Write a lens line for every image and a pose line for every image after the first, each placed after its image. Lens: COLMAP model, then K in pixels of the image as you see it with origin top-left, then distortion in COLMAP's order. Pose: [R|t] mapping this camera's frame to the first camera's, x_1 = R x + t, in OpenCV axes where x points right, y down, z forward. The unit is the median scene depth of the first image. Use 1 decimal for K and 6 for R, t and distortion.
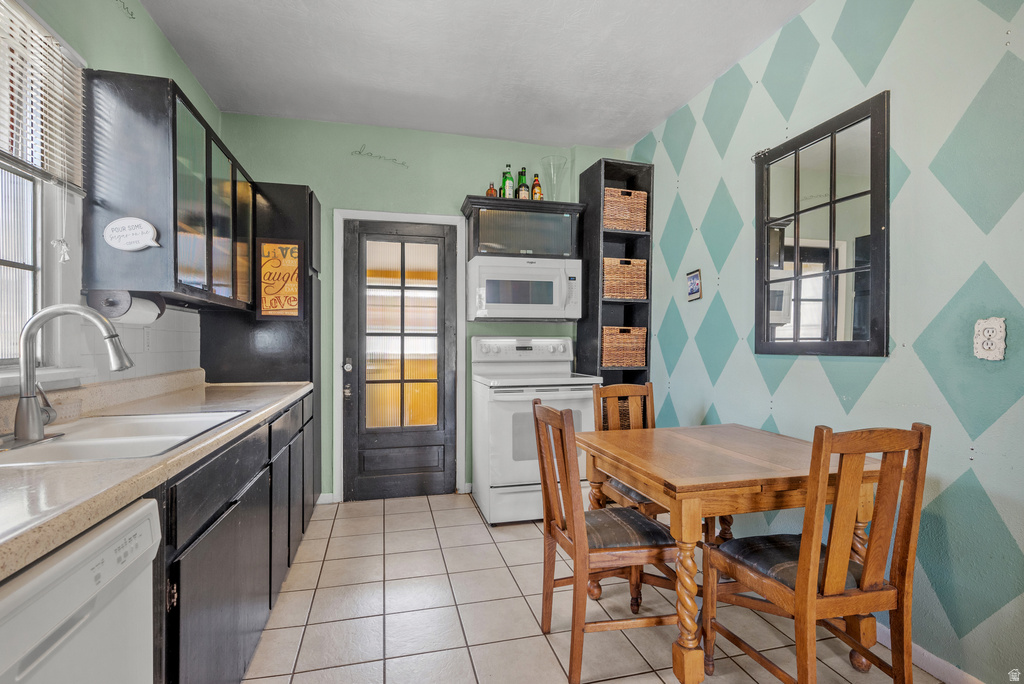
lens RADIAL K [[504.3, 0, 517.2], [0, 504.3, 350.0], [0, 0, 1]] dist [-0.002609, 0.002969]
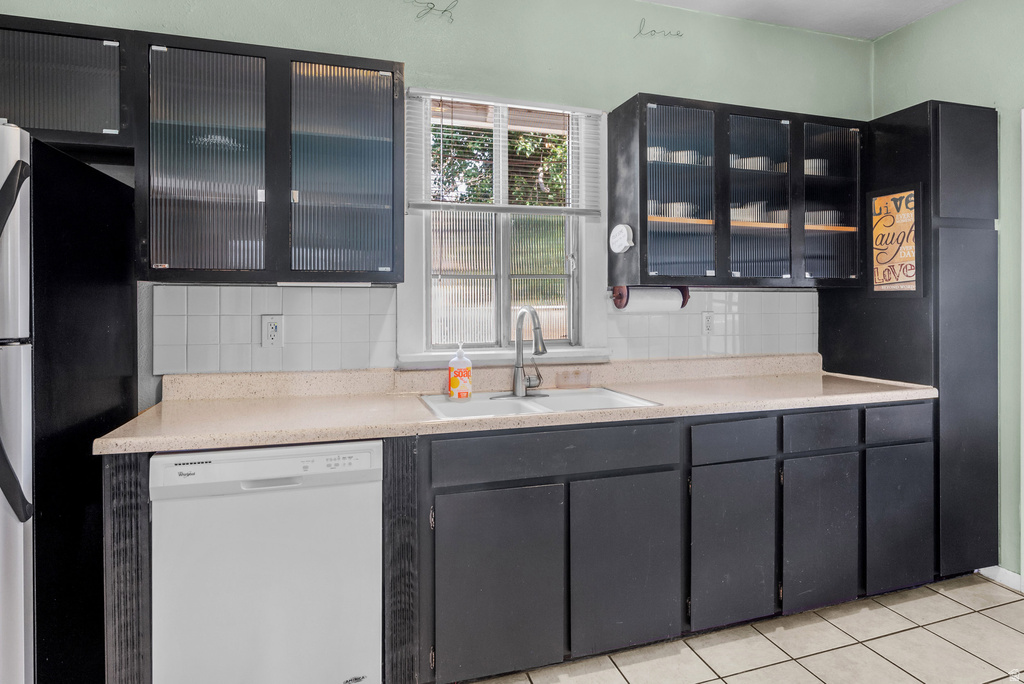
lens RADIAL K [[568.9, 0, 513.1], [0, 568.9, 301.0], [0, 0, 1]] dist [-0.005609, 0.001503]
pose [[0.059527, -0.006479, -0.998206, 0.325120], [-0.011380, 0.999910, -0.007169, -0.041100], [0.998162, 0.011786, 0.059448, 0.391844]]
